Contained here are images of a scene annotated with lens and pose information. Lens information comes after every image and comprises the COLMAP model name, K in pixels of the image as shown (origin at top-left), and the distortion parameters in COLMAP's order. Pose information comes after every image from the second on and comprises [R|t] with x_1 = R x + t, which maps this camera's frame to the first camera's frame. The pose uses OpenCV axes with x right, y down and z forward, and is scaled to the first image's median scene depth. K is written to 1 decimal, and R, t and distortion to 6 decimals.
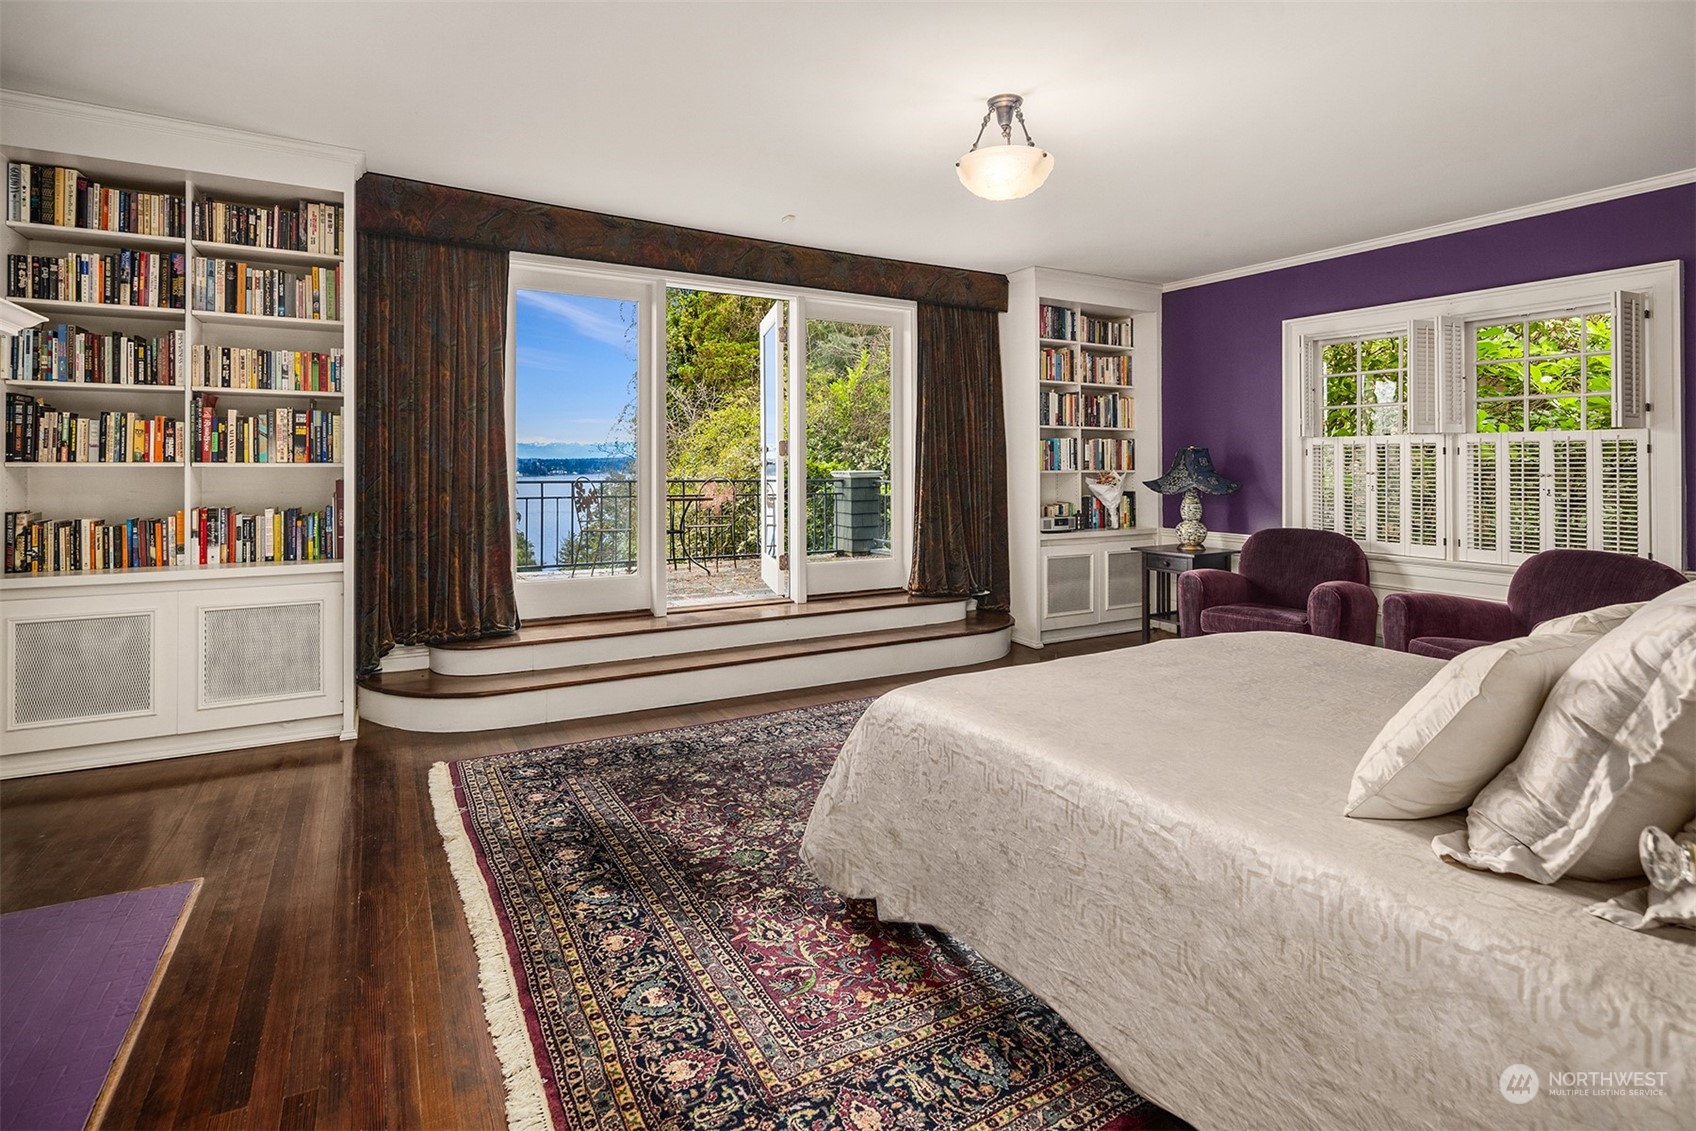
lens RADIAL K [[820.3, 0, 848.0], [0, 820.3, 565.5], [0, 0, 1]] dist [0.002257, 0.000090]
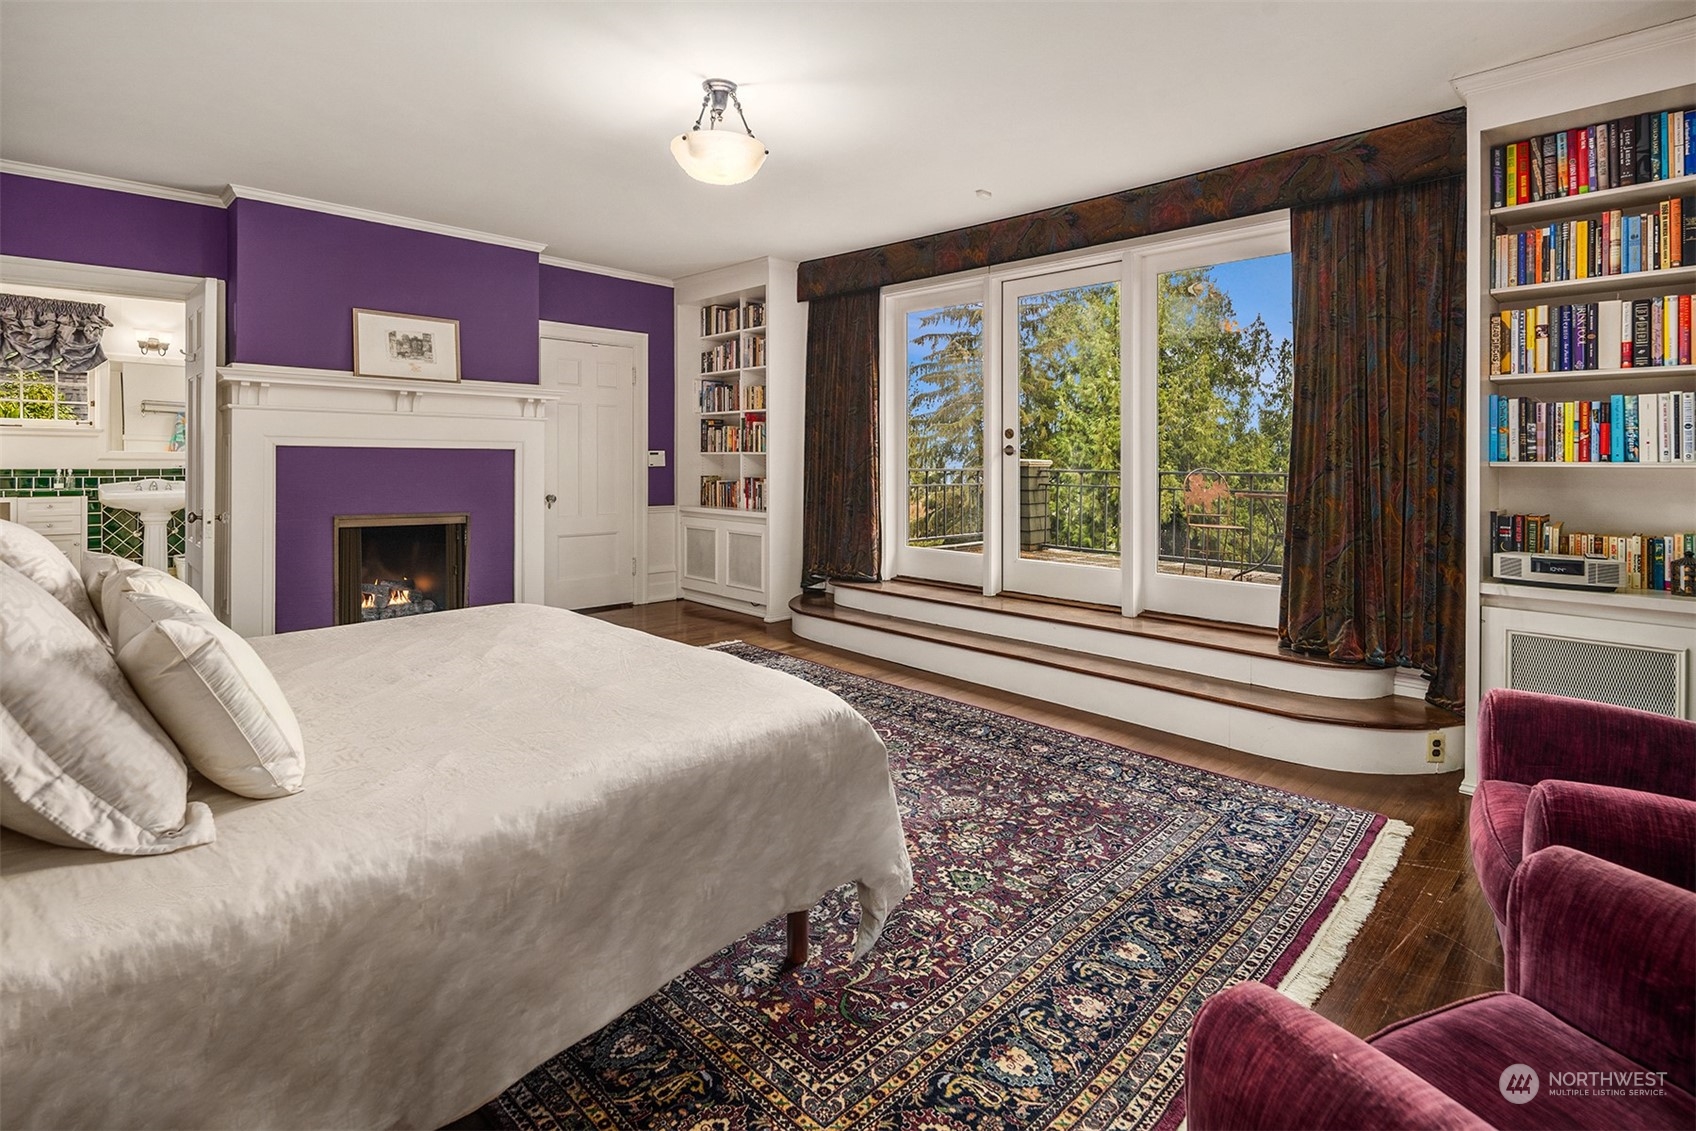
lens RADIAL K [[815.0, 0, 848.0], [0, 815.0, 565.5], [0, 0, 1]] dist [-0.001810, -0.000078]
pose [[0.254620, 0.131120, -0.958111, 1.020982], [-0.114495, 0.987884, 0.104767, -0.092323], [0.960239, 0.083023, 0.266548, 0.757471]]
